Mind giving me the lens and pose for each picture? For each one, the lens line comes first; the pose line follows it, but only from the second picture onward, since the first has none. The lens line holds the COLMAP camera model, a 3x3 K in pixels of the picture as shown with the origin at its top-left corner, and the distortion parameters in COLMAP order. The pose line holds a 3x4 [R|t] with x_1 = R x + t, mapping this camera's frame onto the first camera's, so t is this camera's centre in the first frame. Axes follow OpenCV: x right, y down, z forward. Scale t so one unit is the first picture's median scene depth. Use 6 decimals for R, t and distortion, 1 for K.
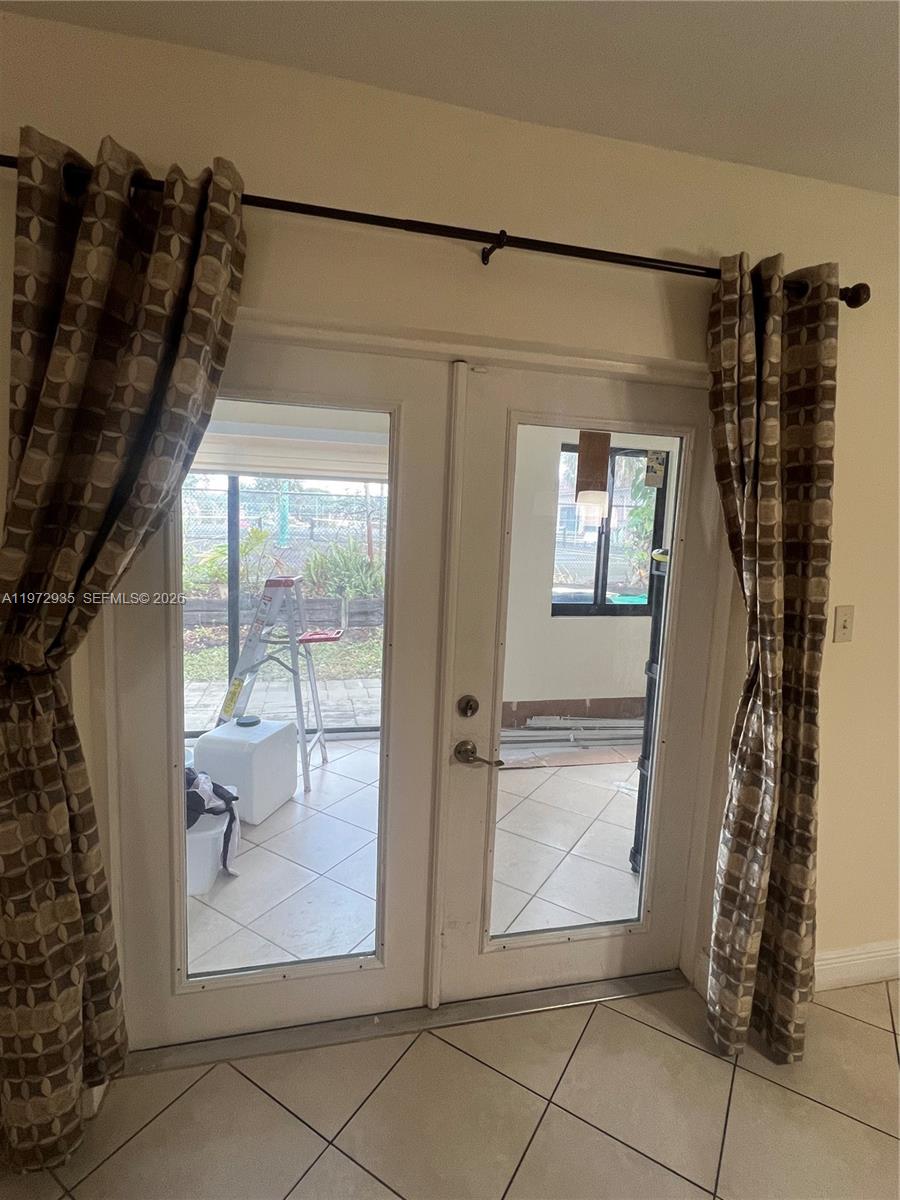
lens RADIAL K [[594.6, 0, 445.1], [0, 594.6, 603.4], [0, 0, 1]] dist [-0.002495, -0.000533]
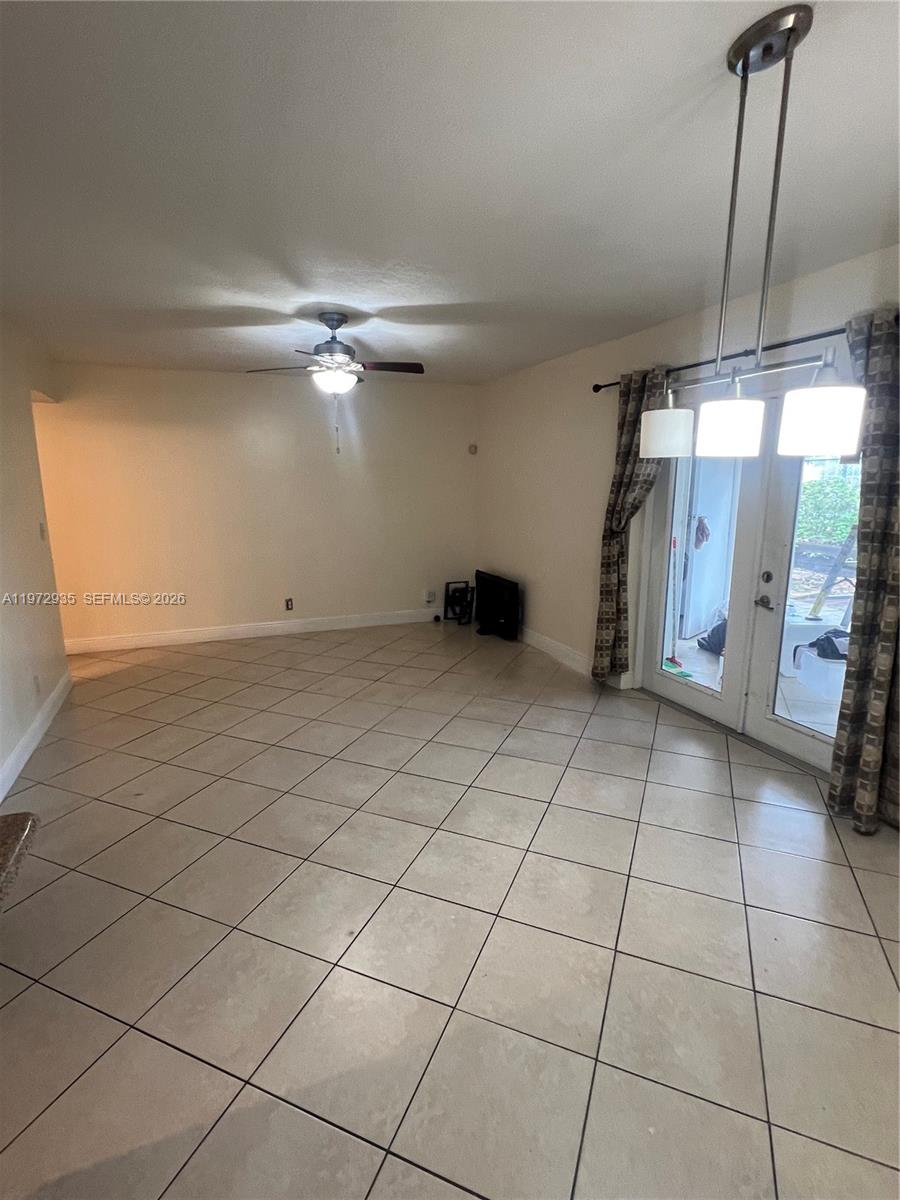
lens RADIAL K [[594.6, 0, 445.1], [0, 594.6, 603.4], [0, 0, 1]] dist [-0.002495, -0.000533]
pose [[0.163504, 0.159112, -0.973627, 2.283866], [-0.116931, 0.983077, 0.141020, 0.142155], [0.979588, 0.090790, 0.179343, -0.457804]]
